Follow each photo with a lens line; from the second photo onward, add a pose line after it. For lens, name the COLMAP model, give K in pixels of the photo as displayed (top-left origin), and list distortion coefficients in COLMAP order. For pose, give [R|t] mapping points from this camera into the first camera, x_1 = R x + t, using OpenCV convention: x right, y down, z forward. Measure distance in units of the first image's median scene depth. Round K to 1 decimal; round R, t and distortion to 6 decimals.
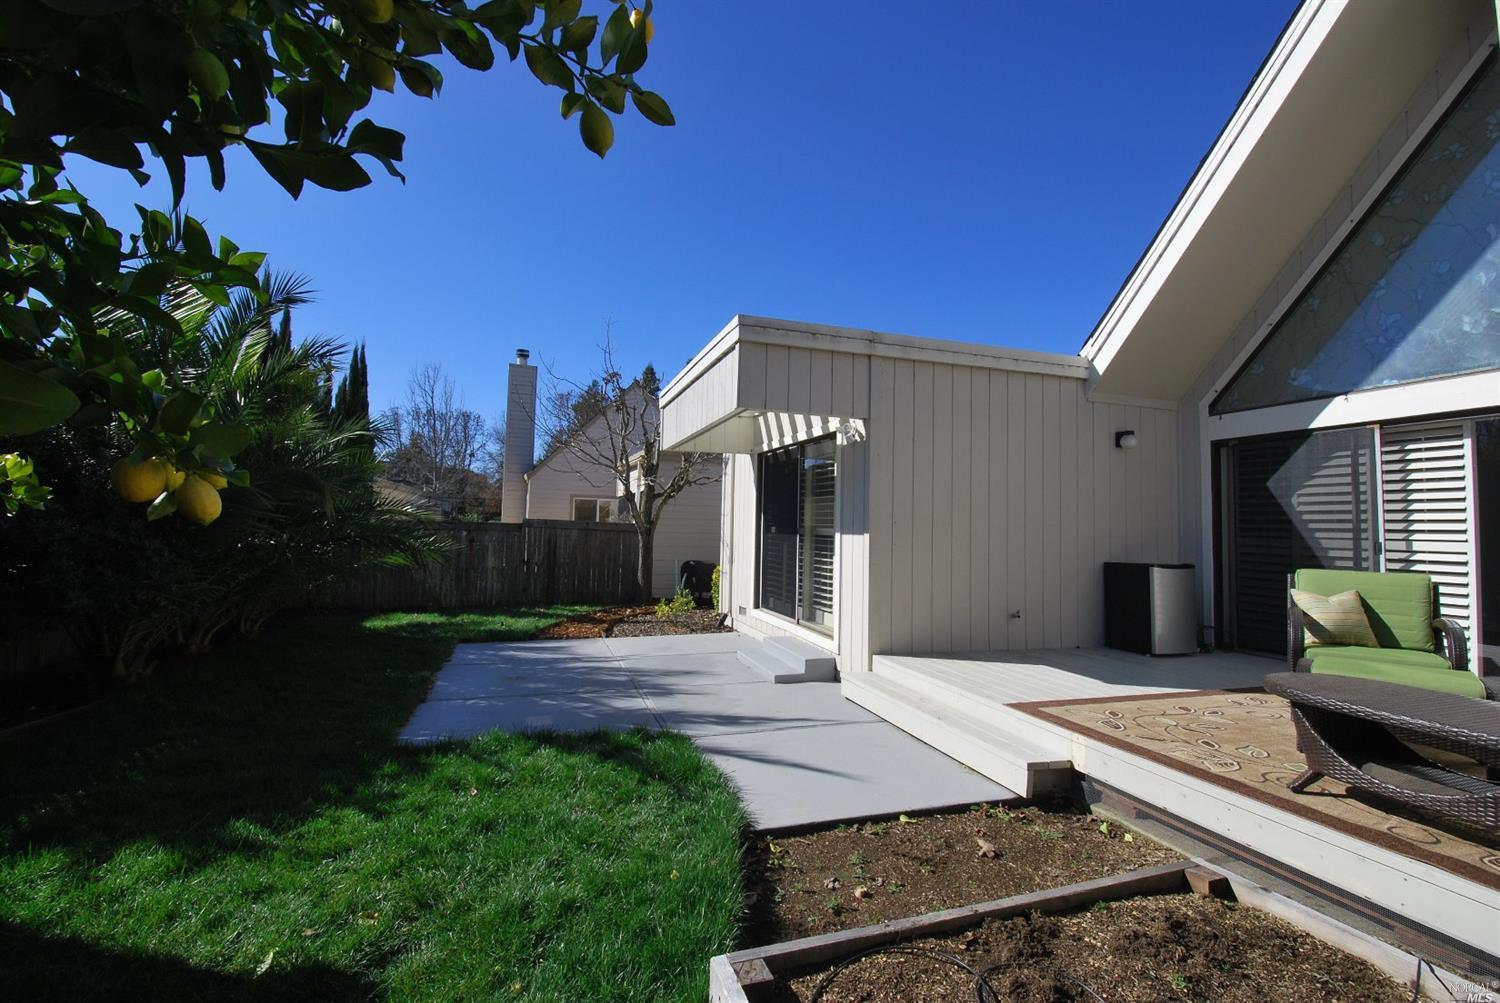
lens RADIAL K [[655.3, 0, 738.6], [0, 655.3, 493.1], [0, 0, 1]] dist [0.003457, -0.014290]
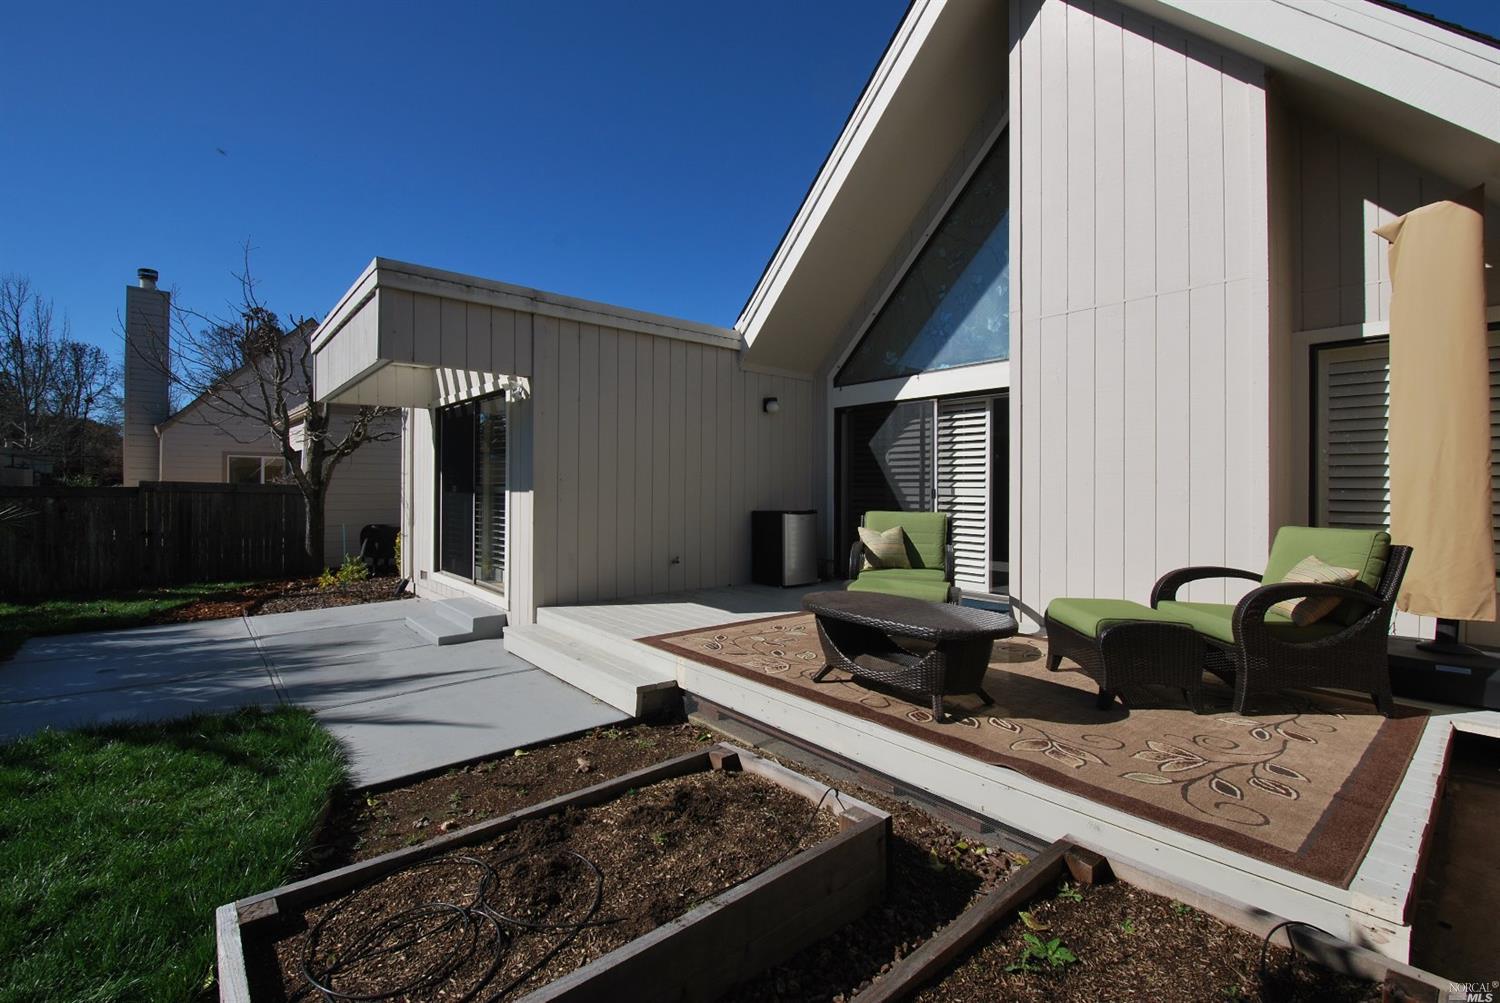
lens RADIAL K [[655.3, 0, 736.6], [0, 655.3, 490.7], [0, 0, 1]] dist [0.003457, -0.014290]
pose [[0.925151, -0.020318, 0.379056, 0.112361], [-0.002853, 0.998166, 0.060467, -0.000618], [-0.379589, -0.057022, 0.923396, -0.066324]]
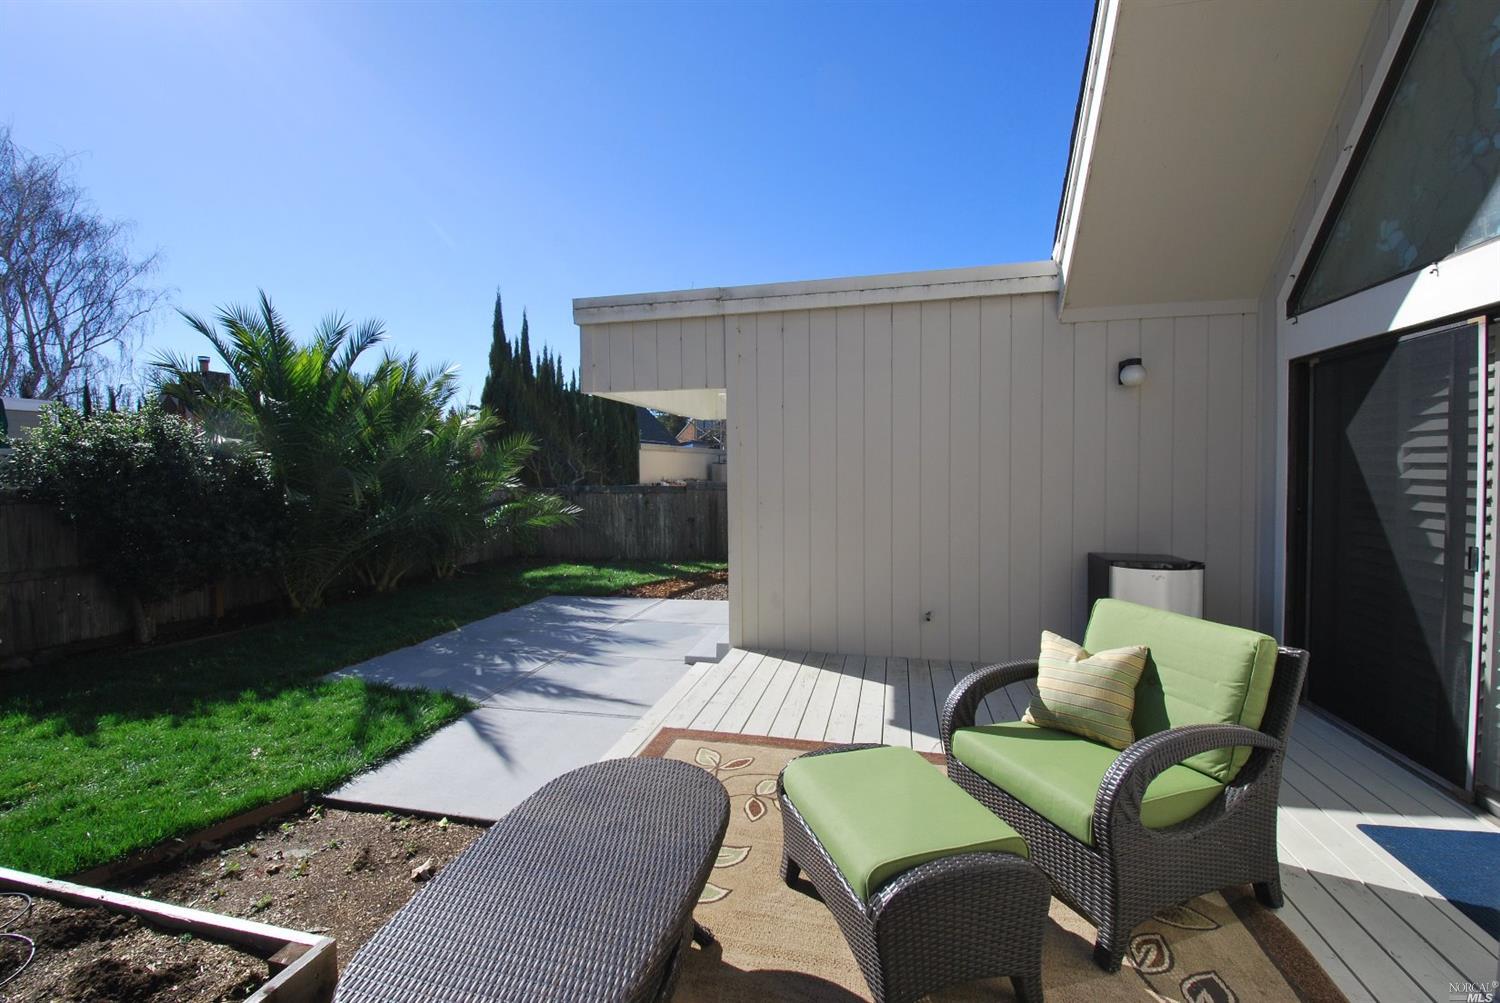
lens RADIAL K [[655.3, 0, 740.0], [0, 655.3, 490.1], [0, 0, 1]] dist [0.003457, -0.014290]
pose [[0.852787, -0.013406, -0.522087, 0.720200], [0.057286, 0.996040, 0.067996, -0.036099], [0.519107, -0.087895, 0.850178, 0.253953]]
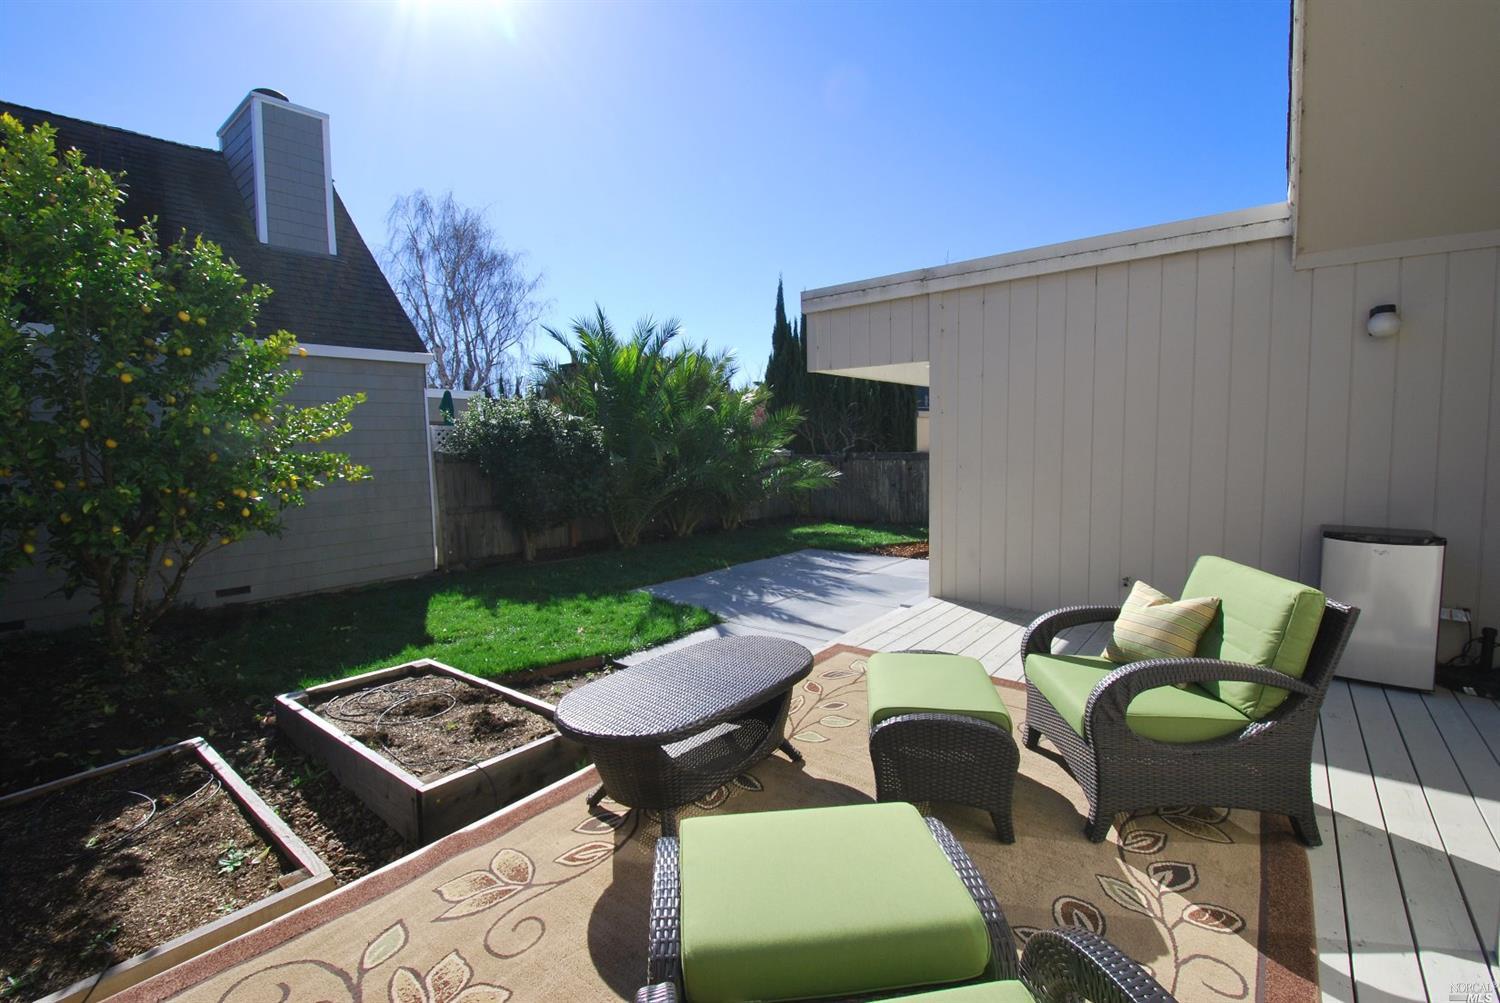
lens RADIAL K [[655.3, 0, 752.2], [0, 655.3, 496.1], [0, 0, 1]] dist [0.003457, -0.014290]
pose [[0.555638, 0.038515, -0.830532, 0.925337], [0.074372, 0.992619, 0.095788, -0.027916], [0.828091, -0.114992, 0.548672, 0.234250]]
